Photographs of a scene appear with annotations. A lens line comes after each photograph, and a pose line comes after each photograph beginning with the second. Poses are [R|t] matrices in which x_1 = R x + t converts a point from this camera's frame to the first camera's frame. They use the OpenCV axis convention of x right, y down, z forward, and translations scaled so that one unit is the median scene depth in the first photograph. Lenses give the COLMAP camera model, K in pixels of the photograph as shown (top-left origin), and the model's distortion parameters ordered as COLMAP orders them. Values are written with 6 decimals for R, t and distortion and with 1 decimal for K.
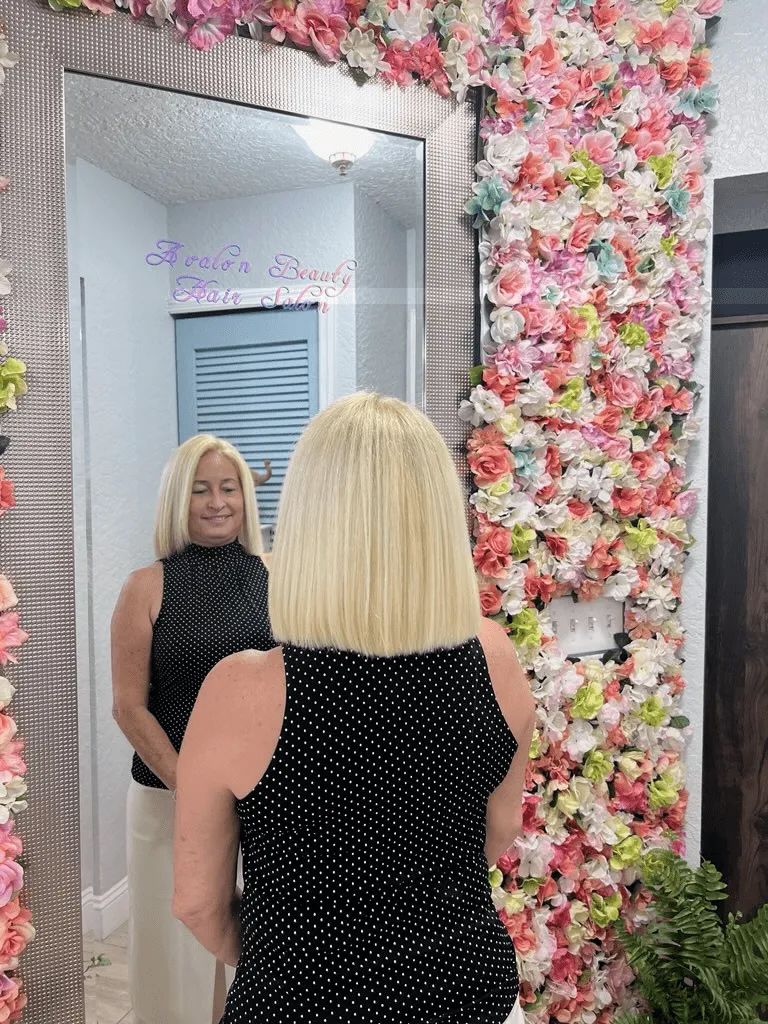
lens RADIAL K [[769.7, 0, 386.5], [0, 769.7, 515.3], [0, 0, 1]] dist [0.042366, -0.056930]
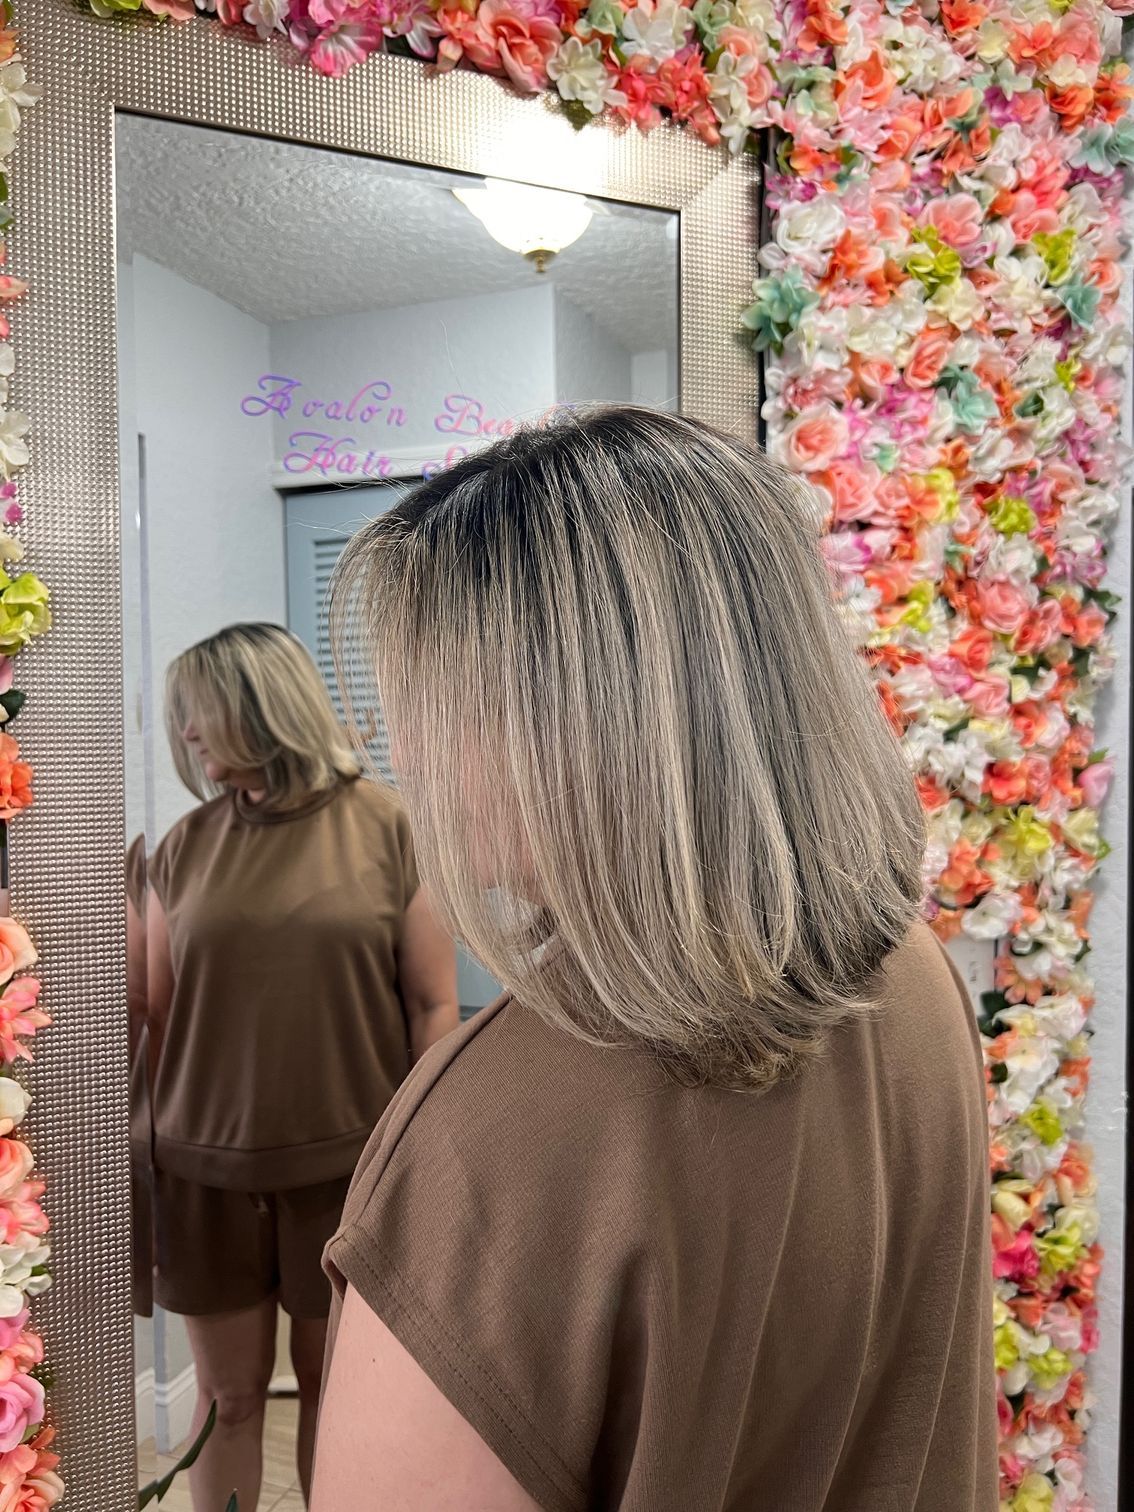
lens RADIAL K [[1149.4, 0, 557.9], [0, 1149.4, 756.3], [0, 0, 1]] dist [0.033997, -0.049356]
pose [[0.999625, -0.004037, -0.027084, -0.024385], [0.003483, 0.999784, -0.020491, -0.021578], [0.027161, 0.020389, 0.999423, 0.062214]]
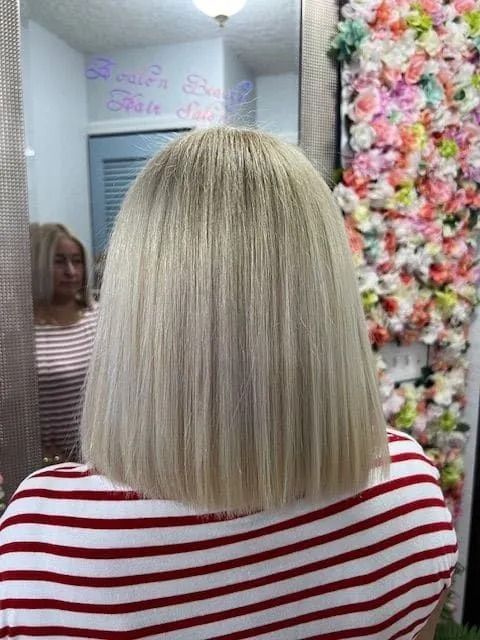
lens RADIAL K [[487.0, 0, 239.9], [0, 487.0, 320.1], [0, 0, 1]] dist [0.034649, -0.049379]
pose [[0.998927, -0.001382, 0.046282, -0.085718], [-0.002380, 0.996702, 0.081112, -0.004373], [-0.046242, -0.081135, 0.995630, 0.152547]]
